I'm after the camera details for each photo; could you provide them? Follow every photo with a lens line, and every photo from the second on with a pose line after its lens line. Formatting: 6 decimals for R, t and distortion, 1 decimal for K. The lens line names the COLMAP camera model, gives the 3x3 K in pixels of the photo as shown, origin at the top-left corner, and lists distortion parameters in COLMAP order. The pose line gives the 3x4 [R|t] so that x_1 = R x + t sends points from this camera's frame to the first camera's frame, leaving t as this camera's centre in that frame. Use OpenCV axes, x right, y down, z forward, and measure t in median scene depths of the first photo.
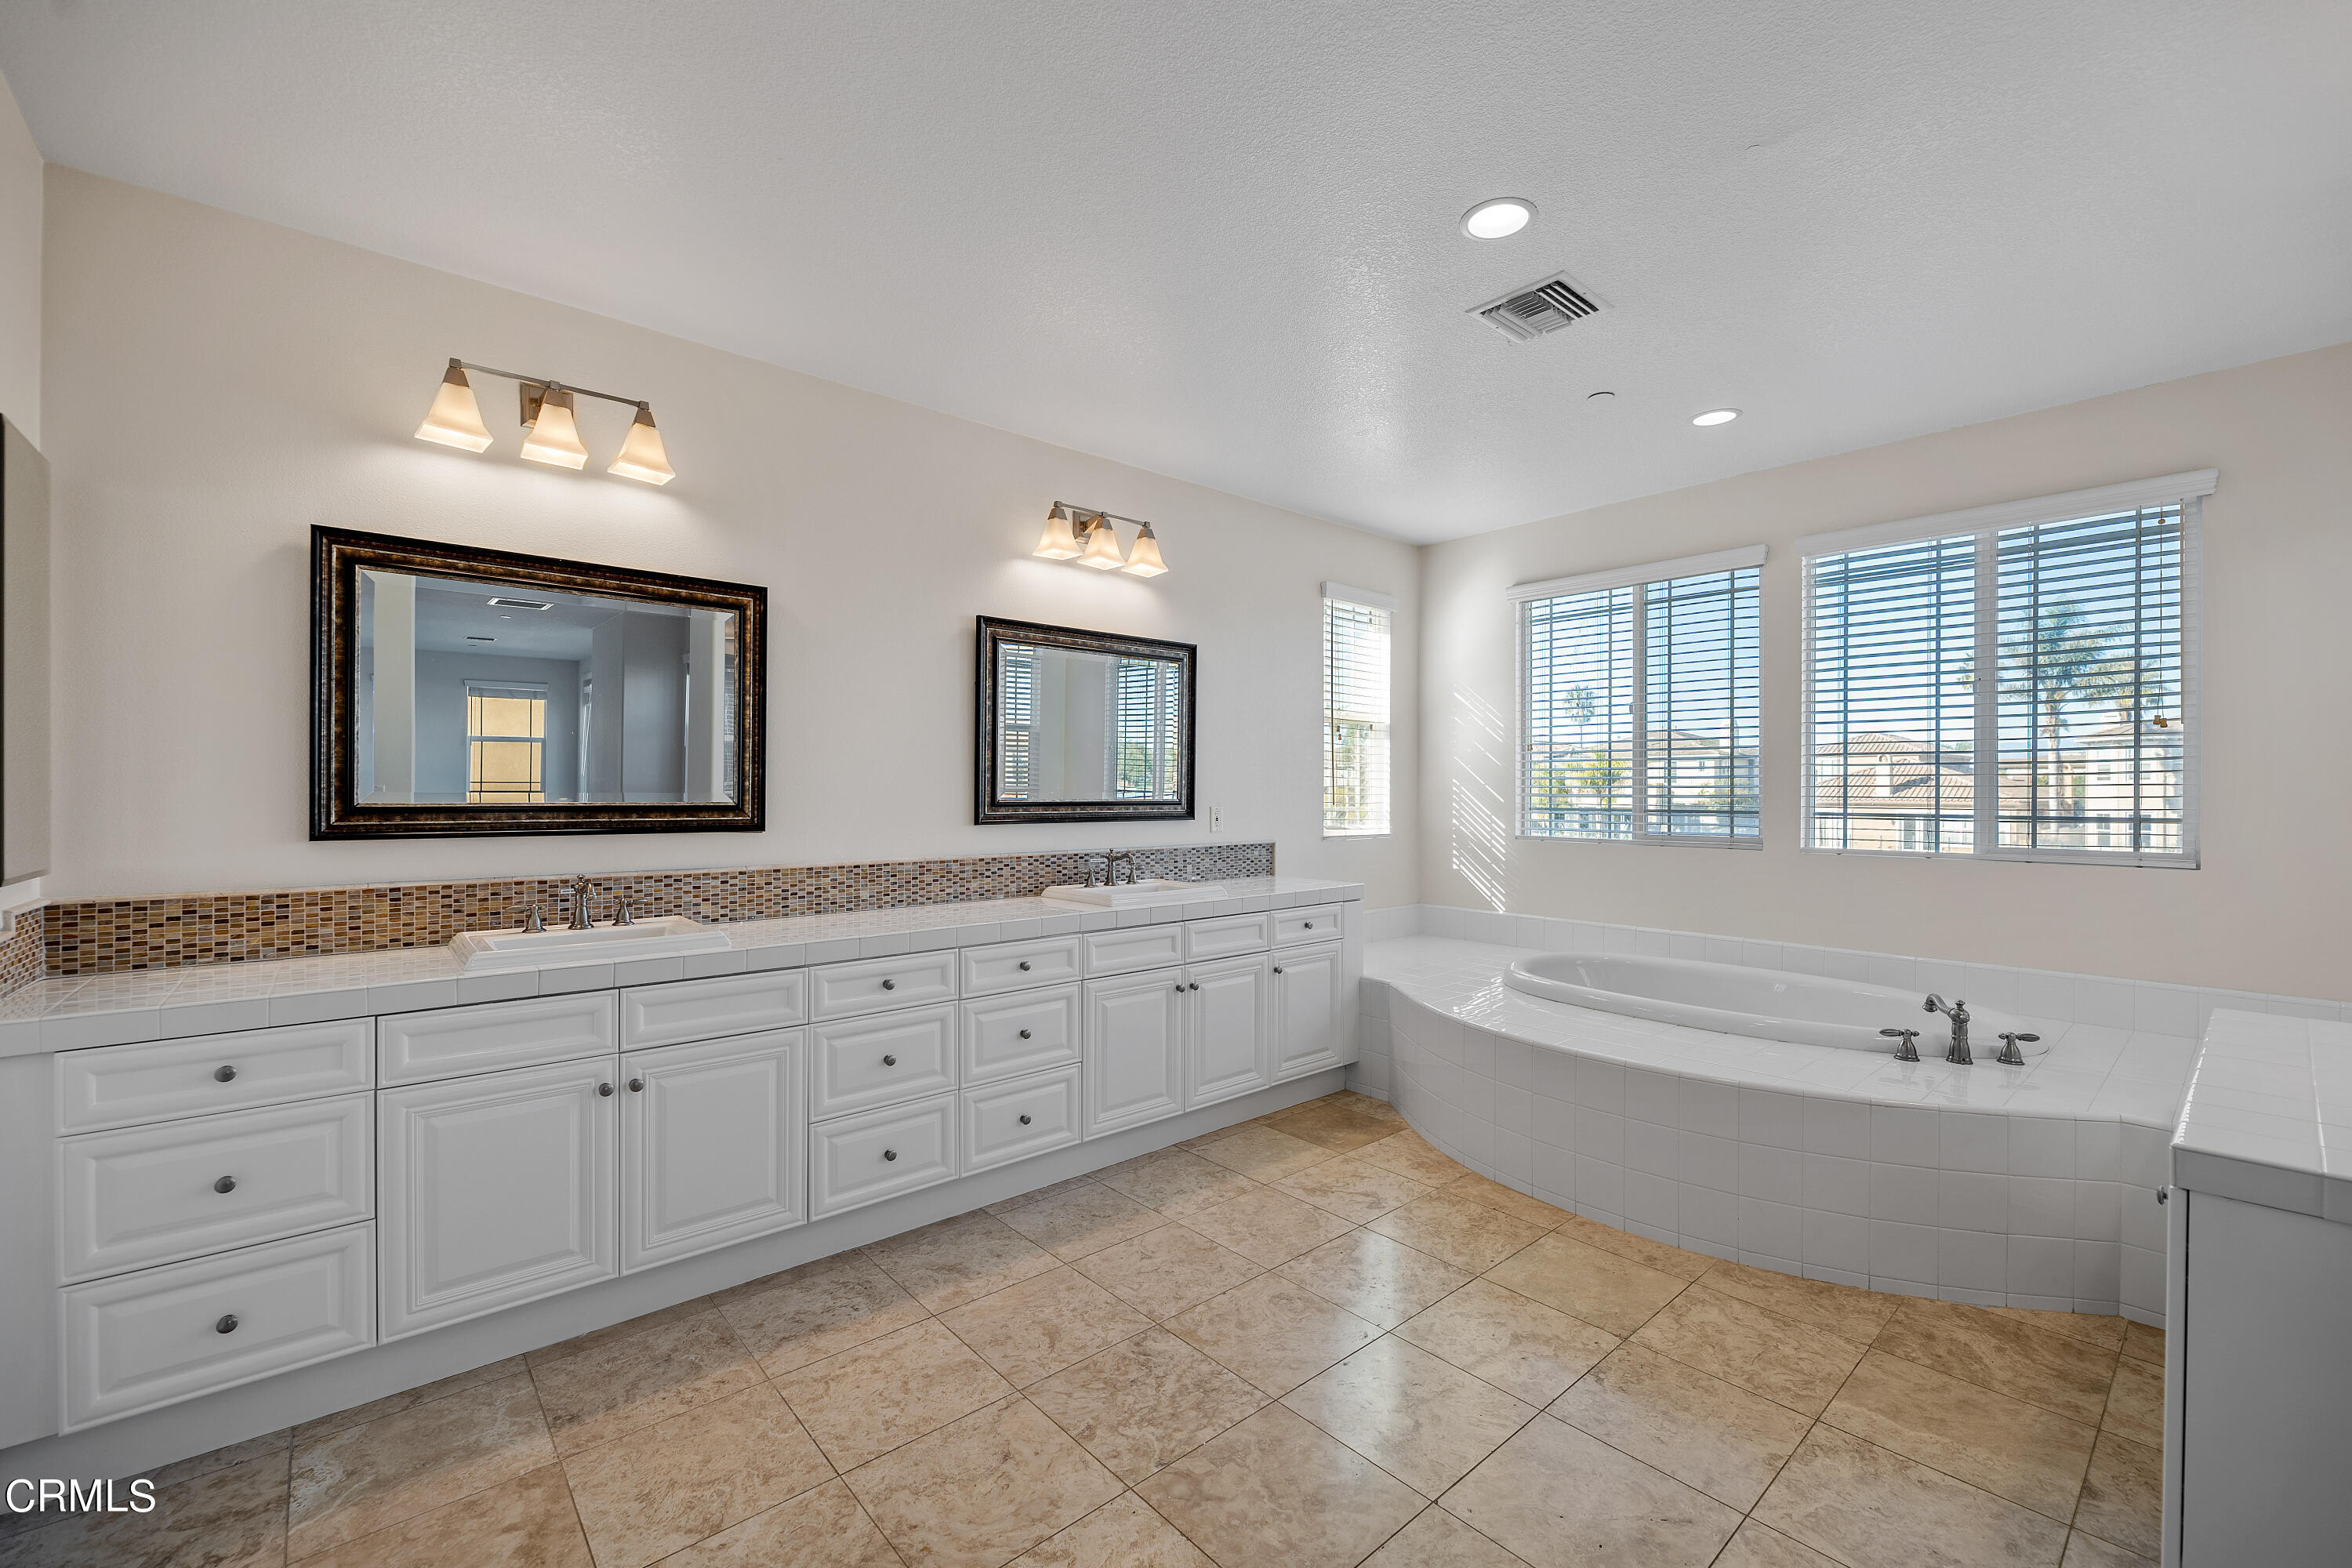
lens RADIAL K [[959.2, 0, 1185.6], [0, 959.2, 791.7], [0, 0, 1]] dist [0.001219, -0.002394]
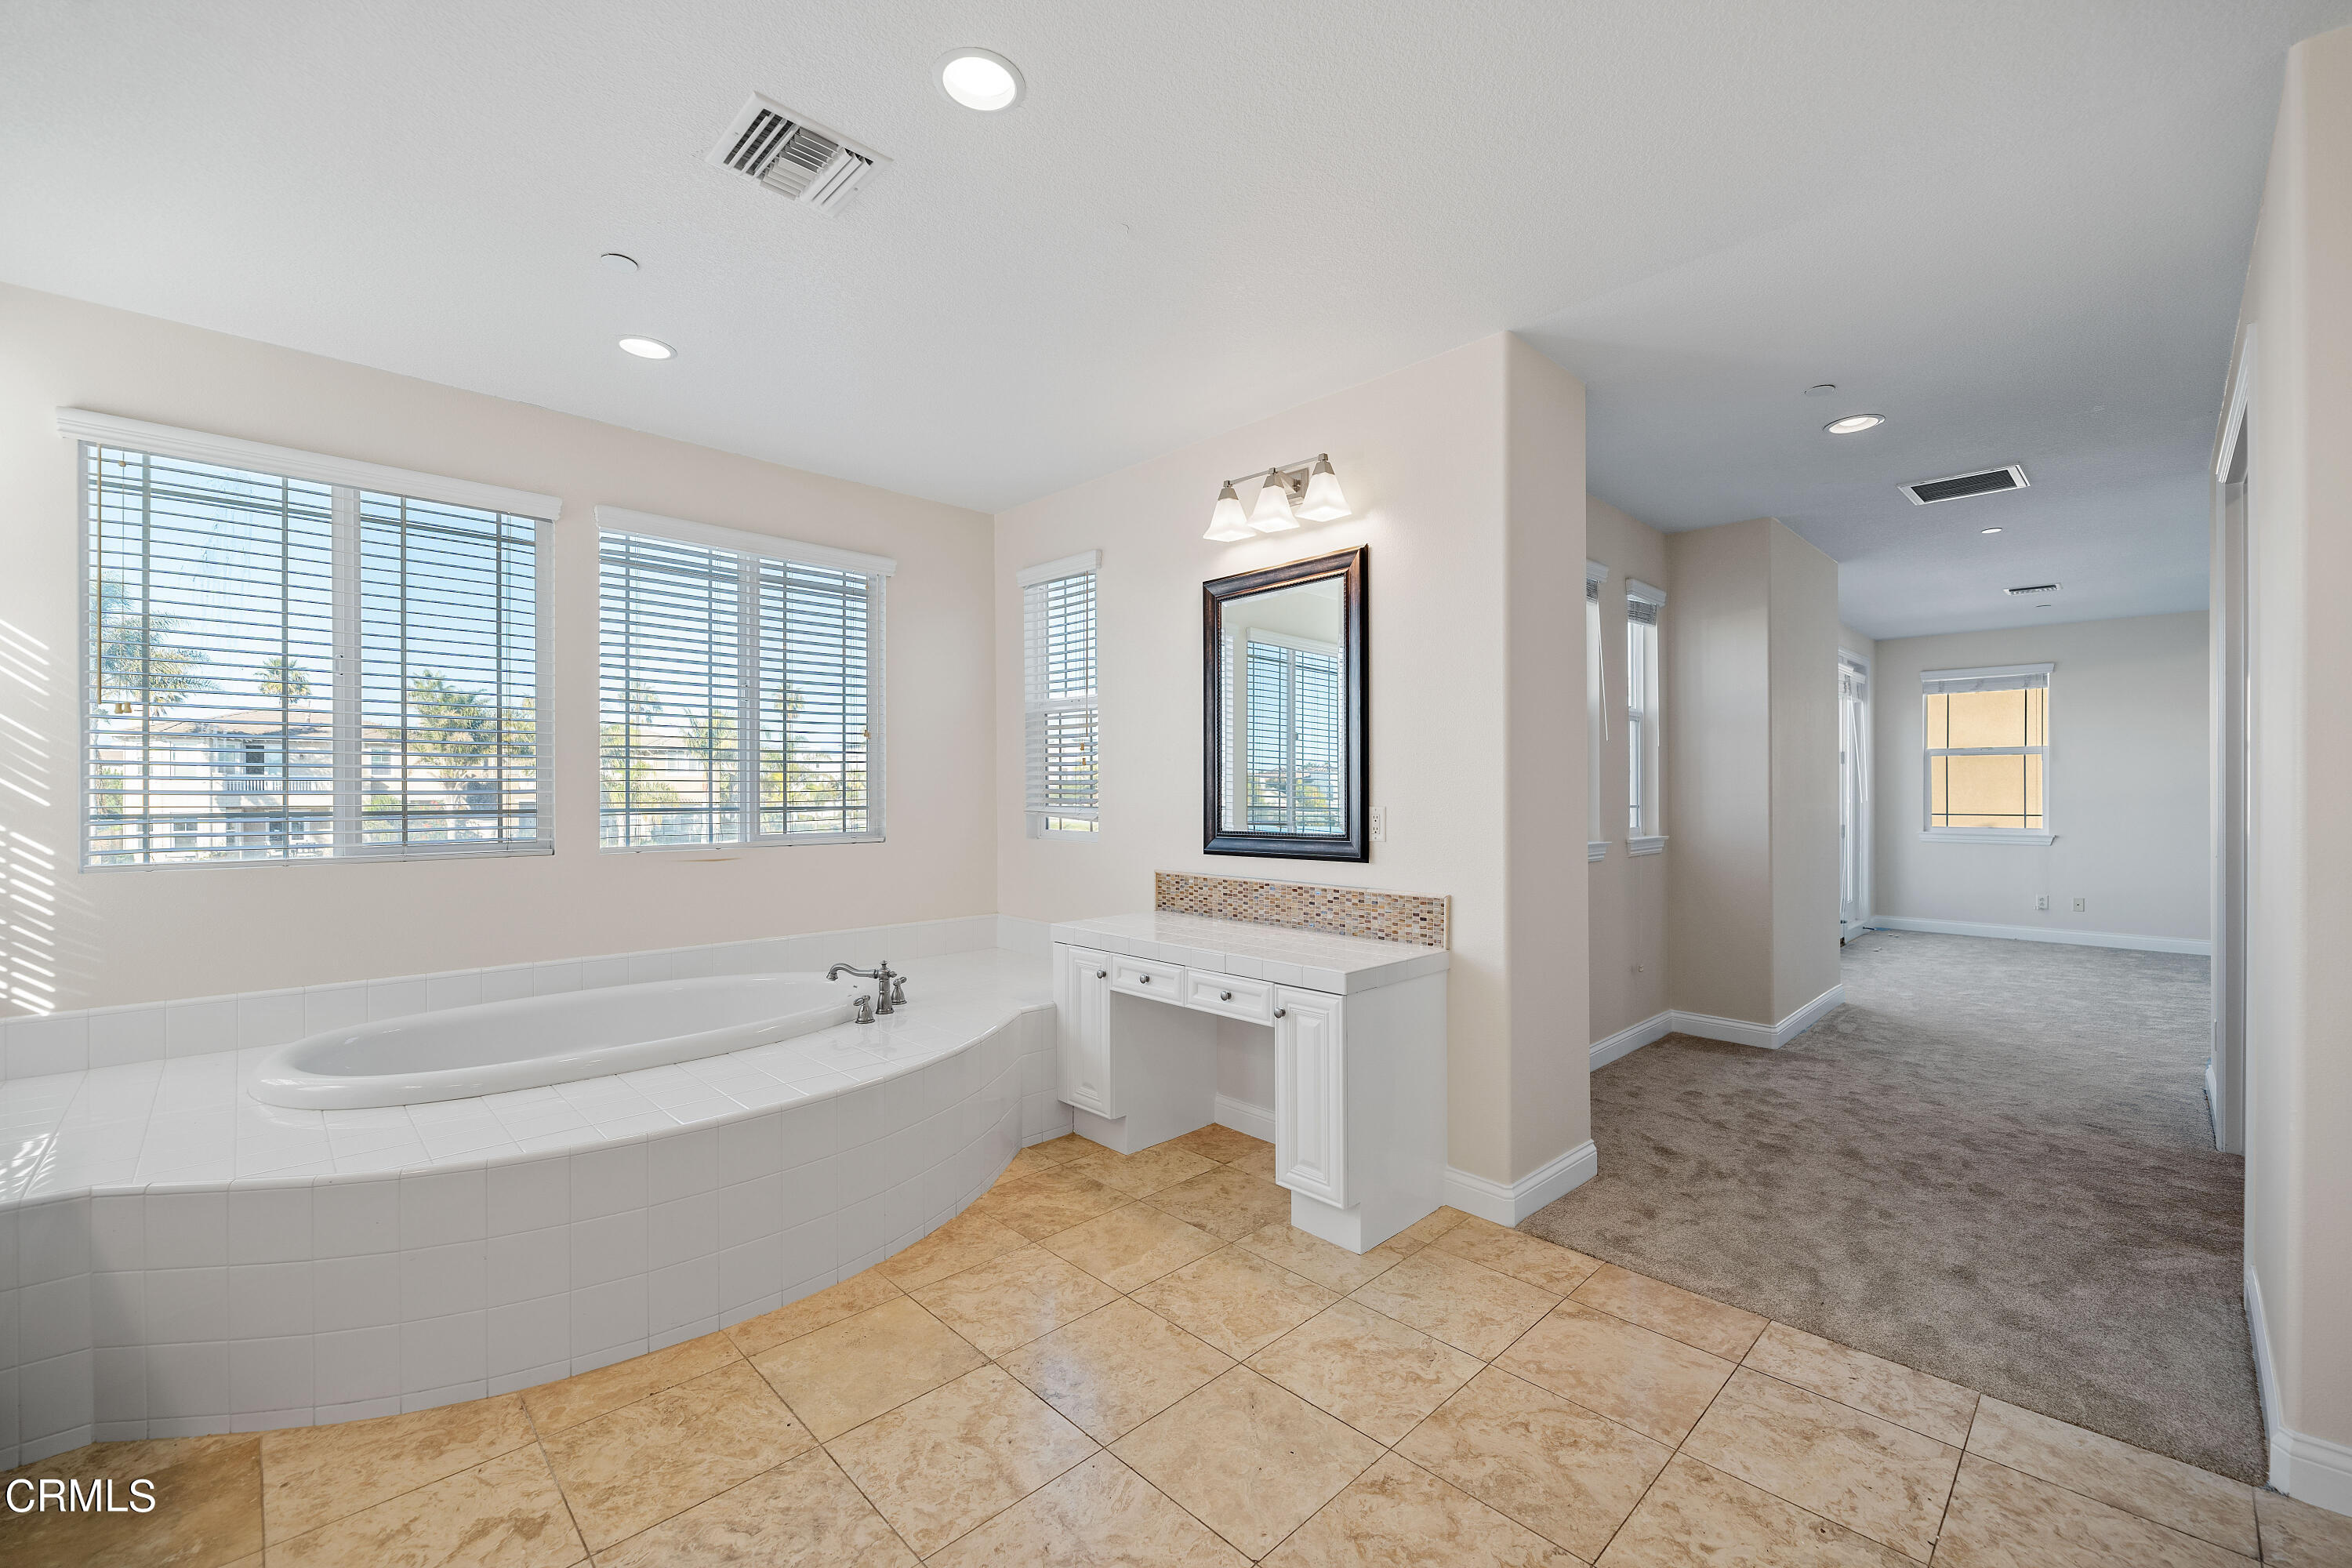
lens RADIAL K [[959.2, 0, 1185.6], [0, 959.2, 791.7], [0, 0, 1]] dist [0.001219, -0.002394]
pose [[-0.055559, -0.016620, 0.998317, -0.379001], [-0.007726, 0.999839, 0.016216, -0.017407], [-0.998425, -0.006813, -0.055679, 0.636349]]
